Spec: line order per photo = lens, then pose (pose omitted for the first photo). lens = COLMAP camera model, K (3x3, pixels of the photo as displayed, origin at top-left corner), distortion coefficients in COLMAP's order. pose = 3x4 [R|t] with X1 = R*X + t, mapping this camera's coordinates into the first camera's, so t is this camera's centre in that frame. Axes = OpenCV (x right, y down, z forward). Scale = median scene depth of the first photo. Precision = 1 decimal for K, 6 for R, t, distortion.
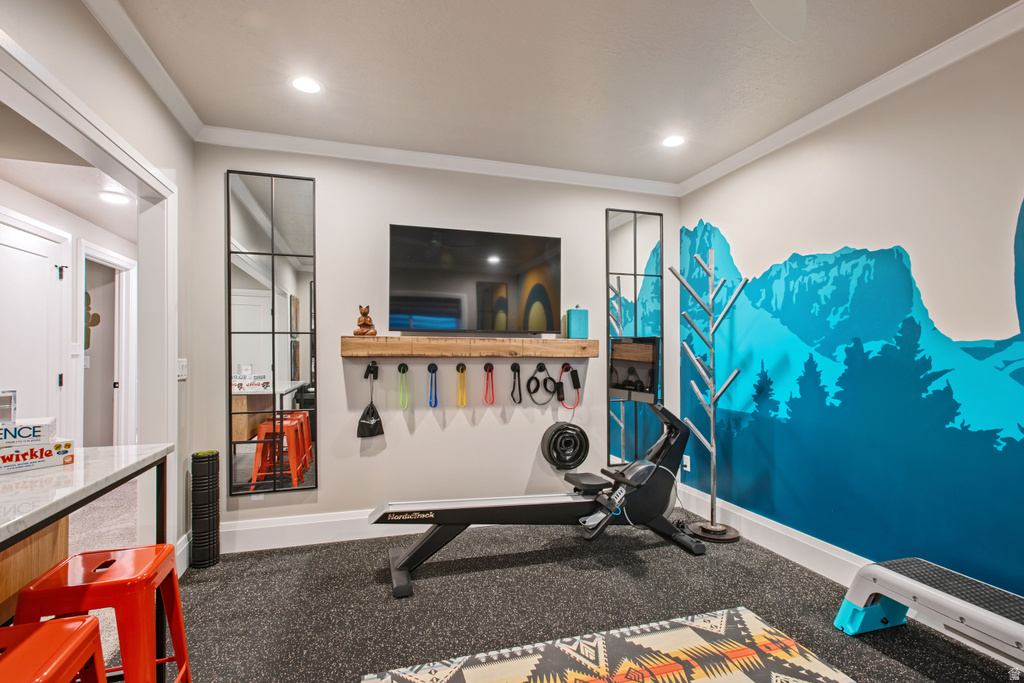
lens RADIAL K [[486.6, 0, 515.4], [0, 486.6, 345.7], [0, 0, 1]] dist [0.004051, 0.002714]
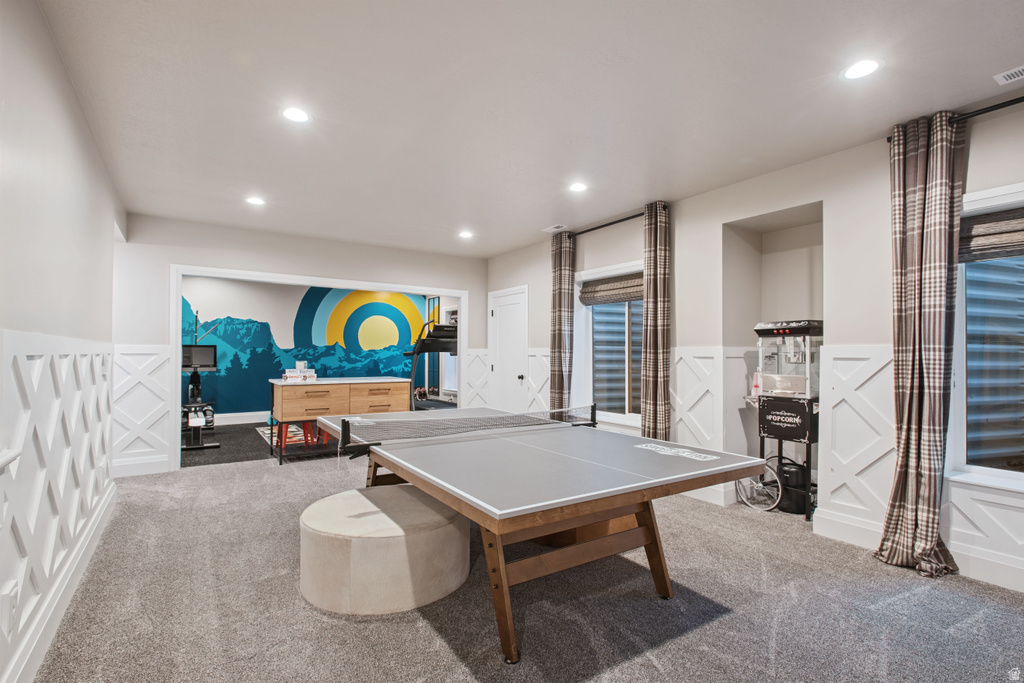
lens RADIAL K [[486.6, 0, 512.8], [0, 486.6, 348.9], [0, 0, 1]] dist [0.004051, 0.002714]
pose [[-0.269088, 0.002449, 0.963113, -2.648646], [-0.021441, 0.999734, -0.008532, -0.011632], [-0.962877, -0.022946, -0.268963, 0.169439]]
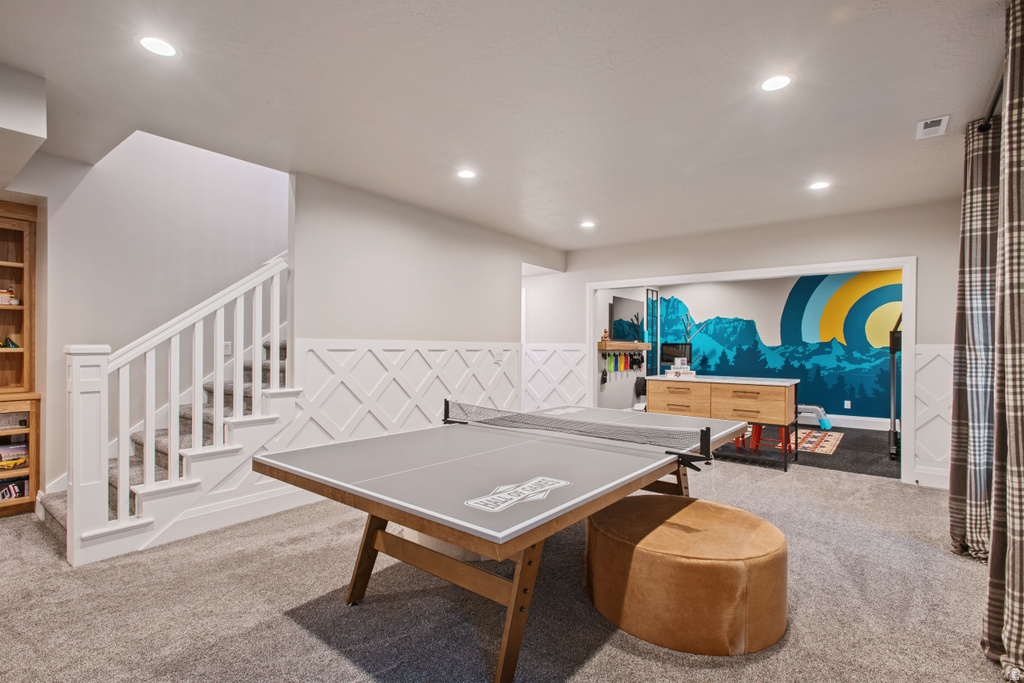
lens RADIAL K [[486.6, 0, 515.6], [0, 486.6, 348.1], [0, 0, 1]] dist [0.004051, 0.002714]
pose [[0.830981, -0.000559, 0.556301, -2.218805], [-0.010558, 0.999804, 0.016776, -0.029033], [-0.556201, -0.019814, 0.830812, -0.852239]]
